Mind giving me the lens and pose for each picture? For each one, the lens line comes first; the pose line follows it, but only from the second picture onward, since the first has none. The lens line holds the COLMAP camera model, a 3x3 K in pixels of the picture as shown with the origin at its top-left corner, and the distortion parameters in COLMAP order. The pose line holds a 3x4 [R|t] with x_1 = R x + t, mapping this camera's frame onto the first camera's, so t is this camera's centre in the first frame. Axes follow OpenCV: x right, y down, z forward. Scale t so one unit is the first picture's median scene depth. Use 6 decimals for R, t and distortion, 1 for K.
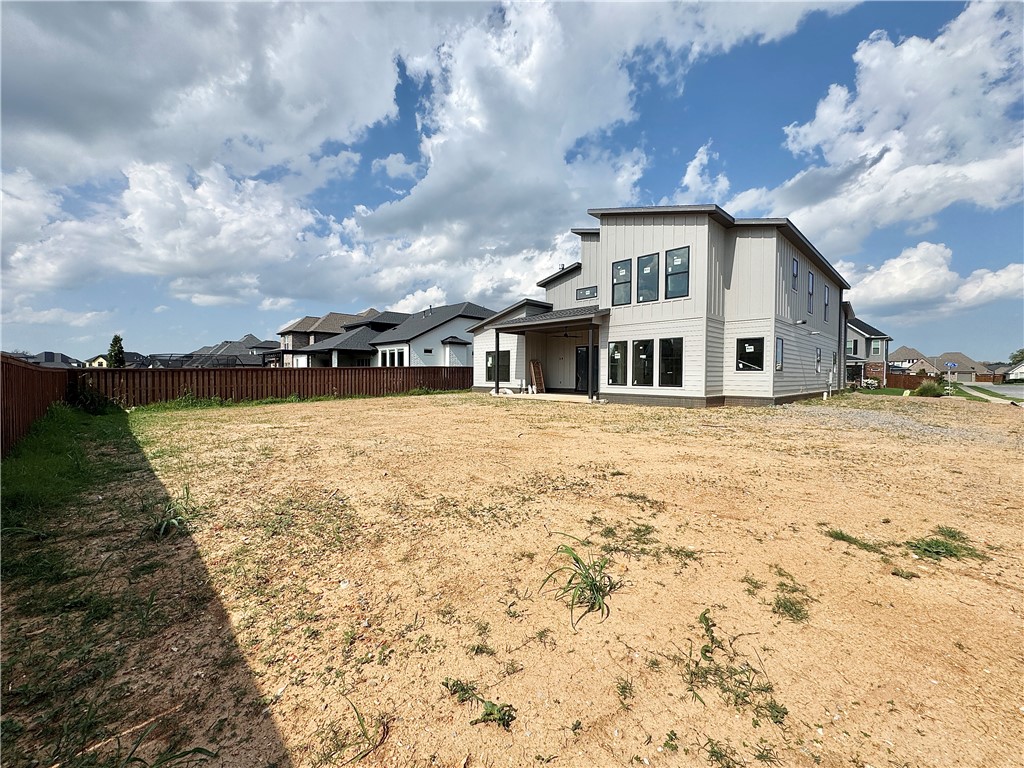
lens RADIAL K [[411.0, 0, 512.0], [0, 411.0, 384.0], [0, 0, 1]] dist [-0.005058, 0.000534]
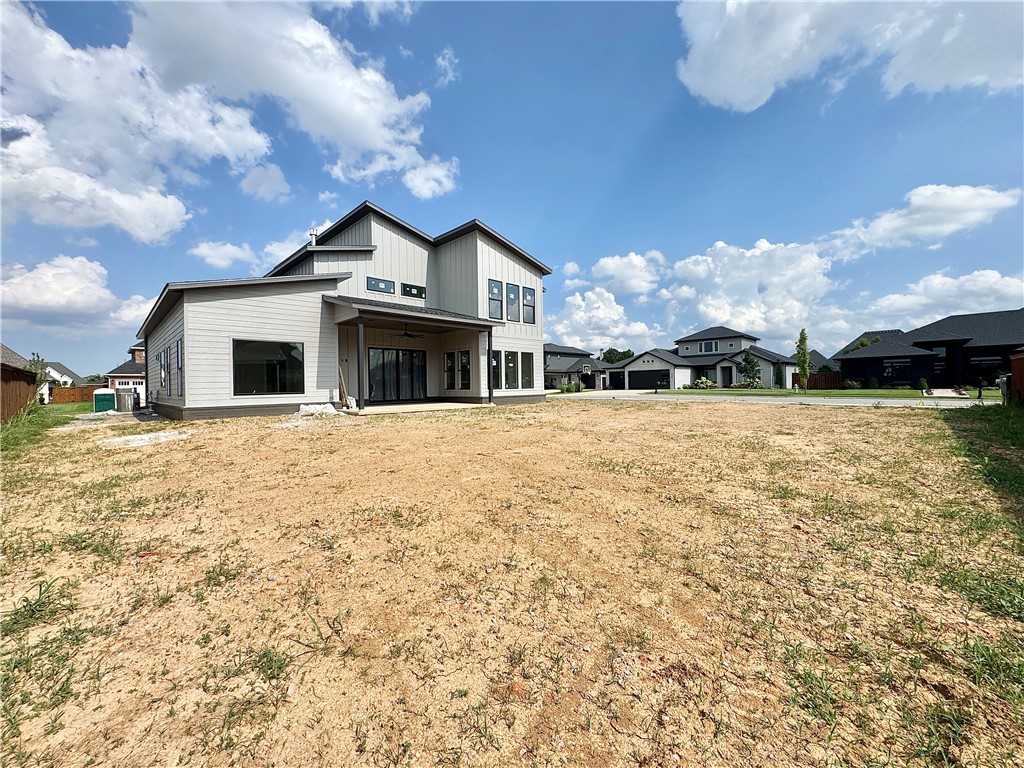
lens RADIAL K [[411.0, 0, 512.0], [0, 411.0, 384.0], [0, 0, 1]] dist [-0.005058, 0.000534]
pose [[-0.016947, -0.005067, 0.999844, -0.867636], [0.040558, 0.999161, 0.005751, -0.015469], [-0.999033, 0.040650, -0.016727, 0.969863]]
